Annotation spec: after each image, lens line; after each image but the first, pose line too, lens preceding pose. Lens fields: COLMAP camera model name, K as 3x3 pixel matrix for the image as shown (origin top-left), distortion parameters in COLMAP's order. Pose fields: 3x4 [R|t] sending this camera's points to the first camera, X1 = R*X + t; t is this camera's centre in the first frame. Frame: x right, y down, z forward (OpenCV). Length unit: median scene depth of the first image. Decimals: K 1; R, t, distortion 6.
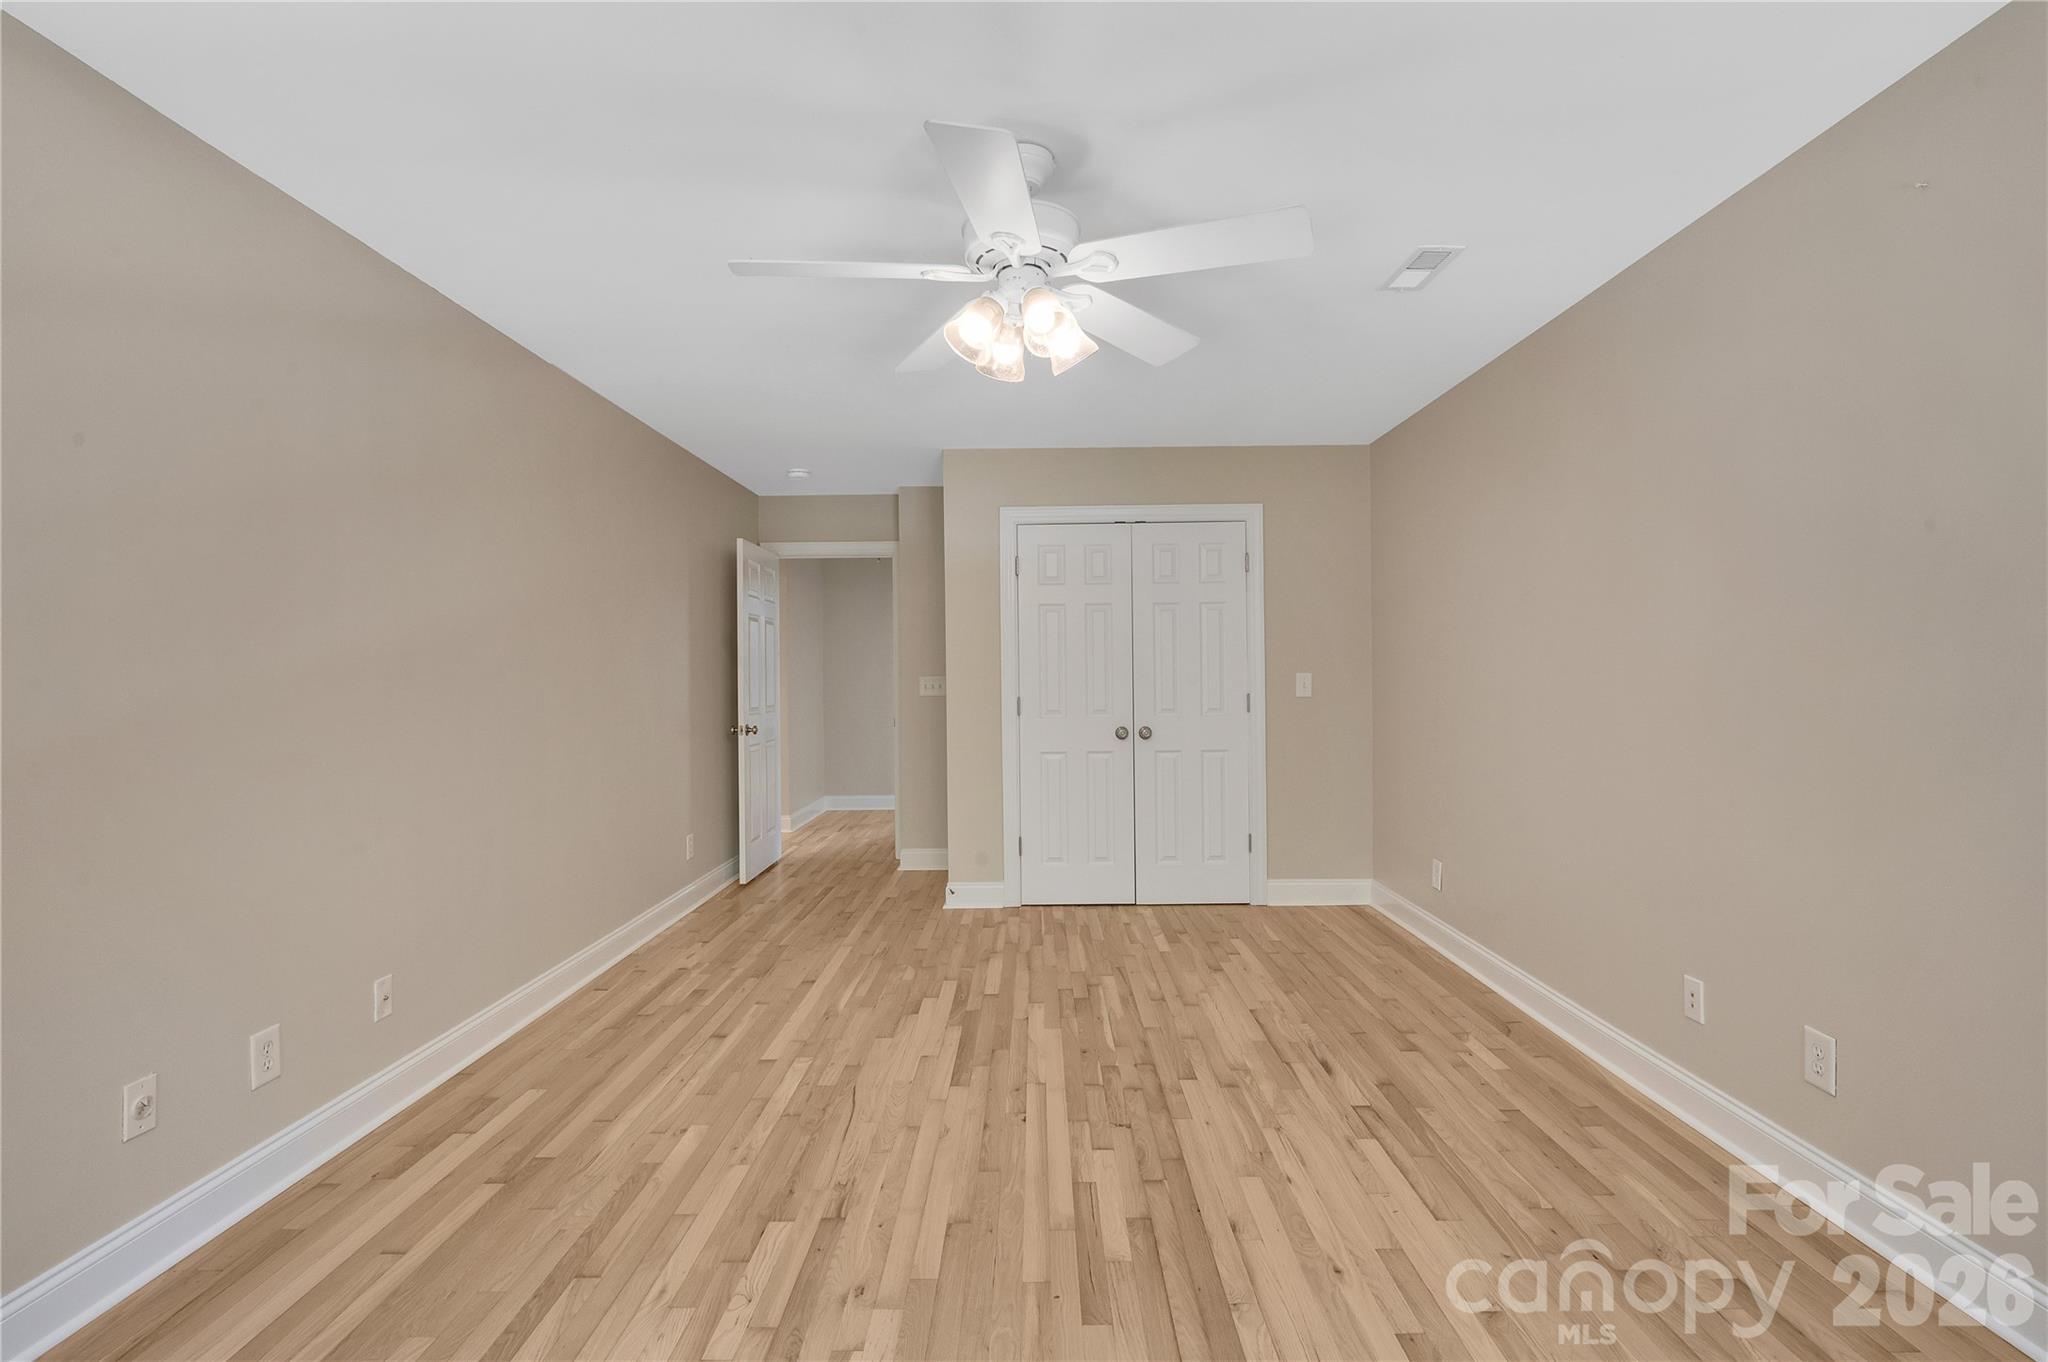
lens RADIAL K [[906.7, 0, 1024.0], [0, 906.7, 681.0], [0, 0, 1]] dist [0.000500, 0.000220]
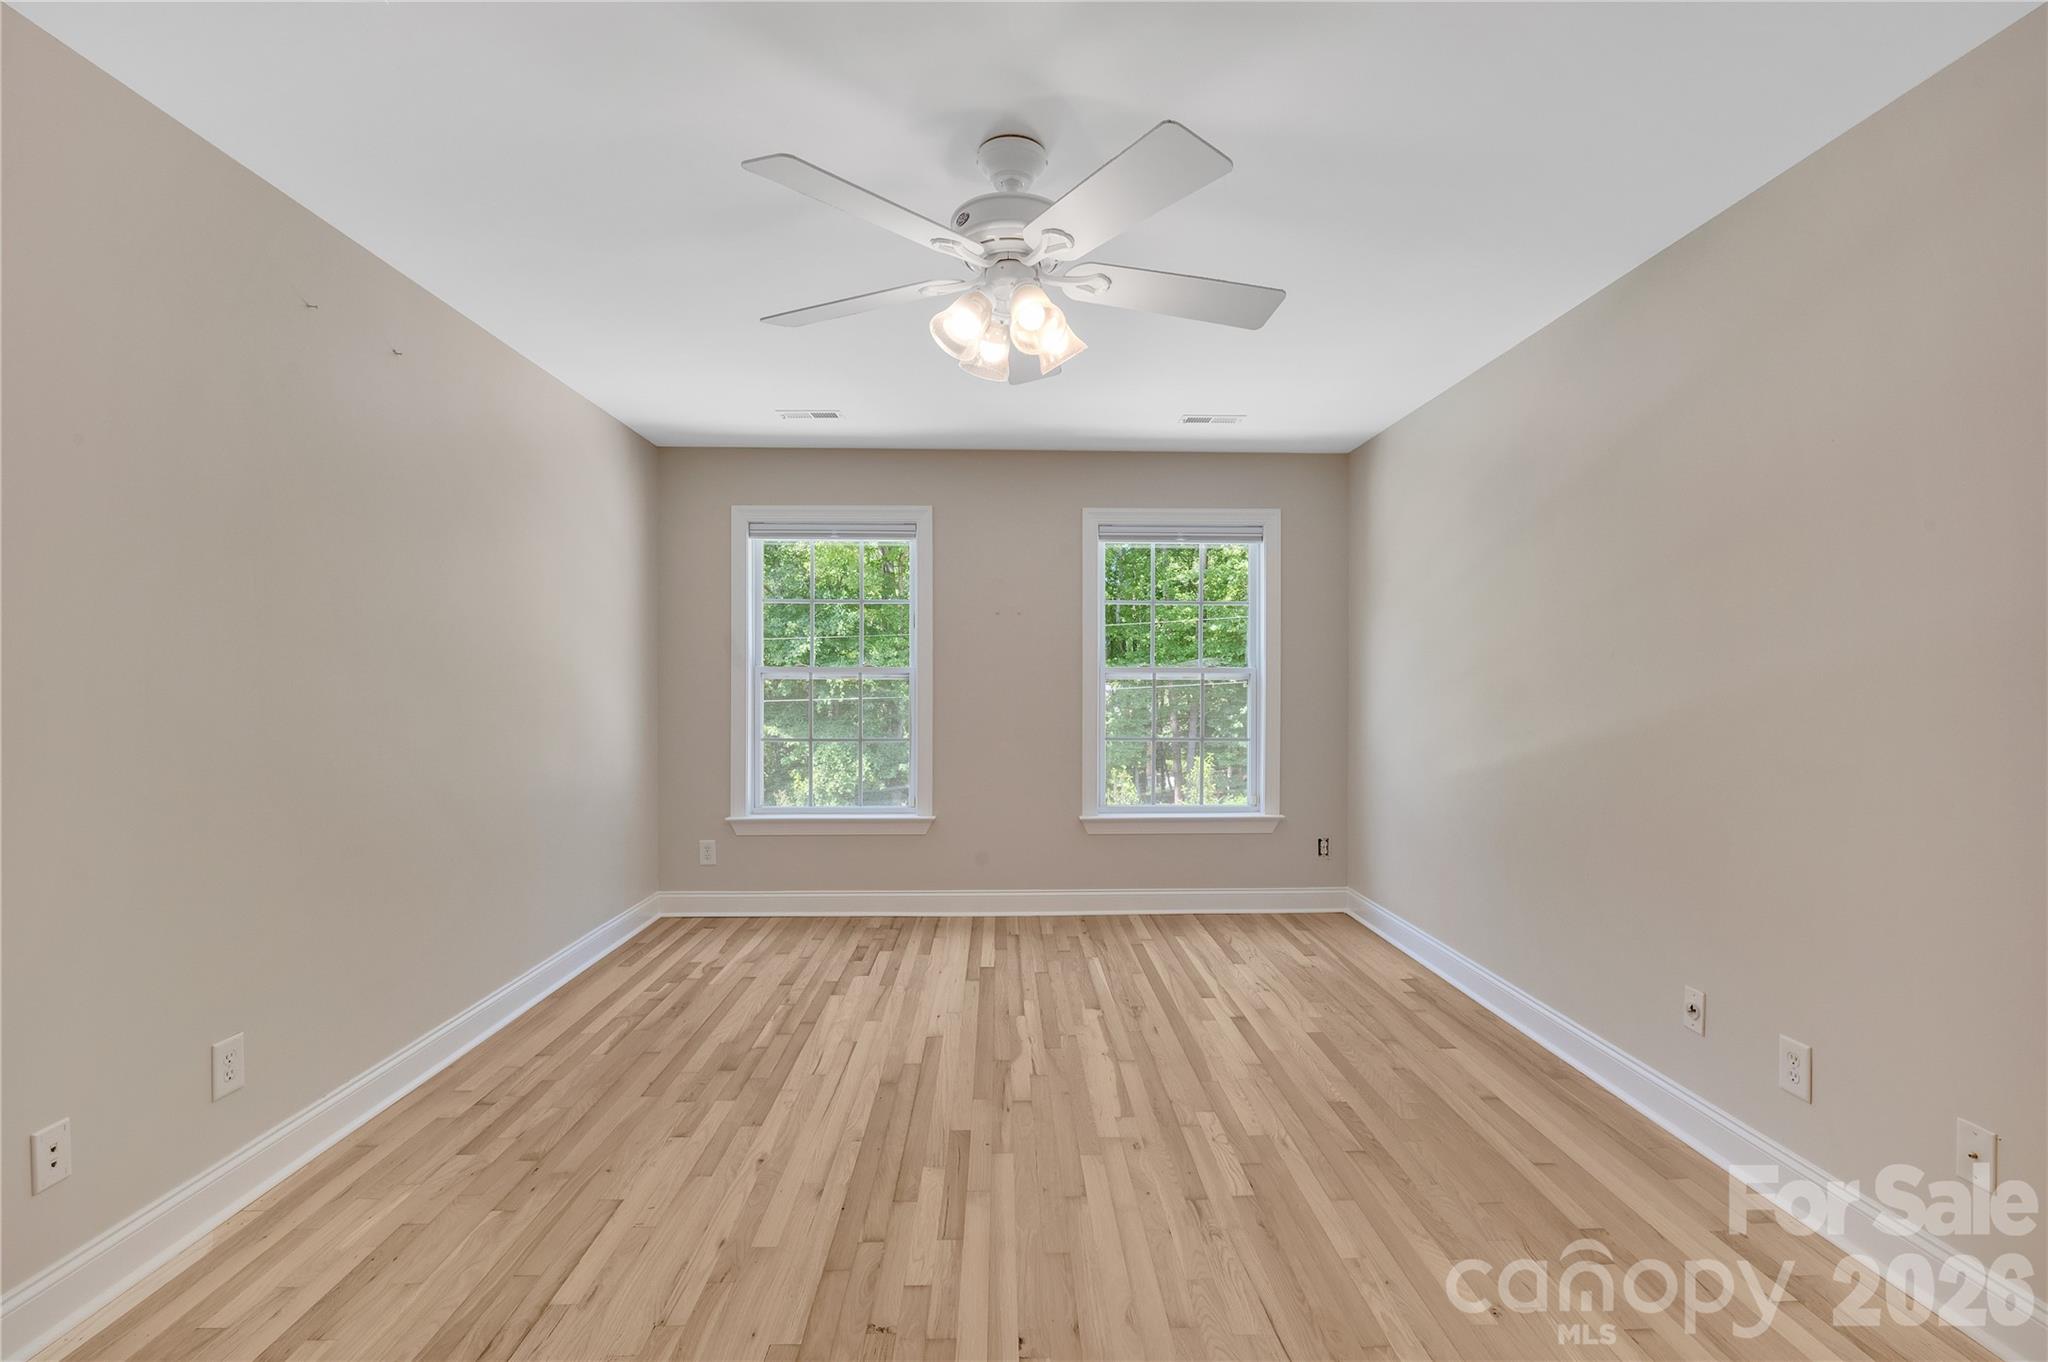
lens RADIAL K [[906.7, 0, 1024.0], [0, 906.7, 681.0], [0, 0, 1]] dist [0.000500, 0.000220]
pose [[-0.999235, 0.006957, -0.038496, 0.025018], [0.006772, 0.999965, 0.004934, -0.011015], [0.038529, 0.004670, -0.999247, 2.022836]]
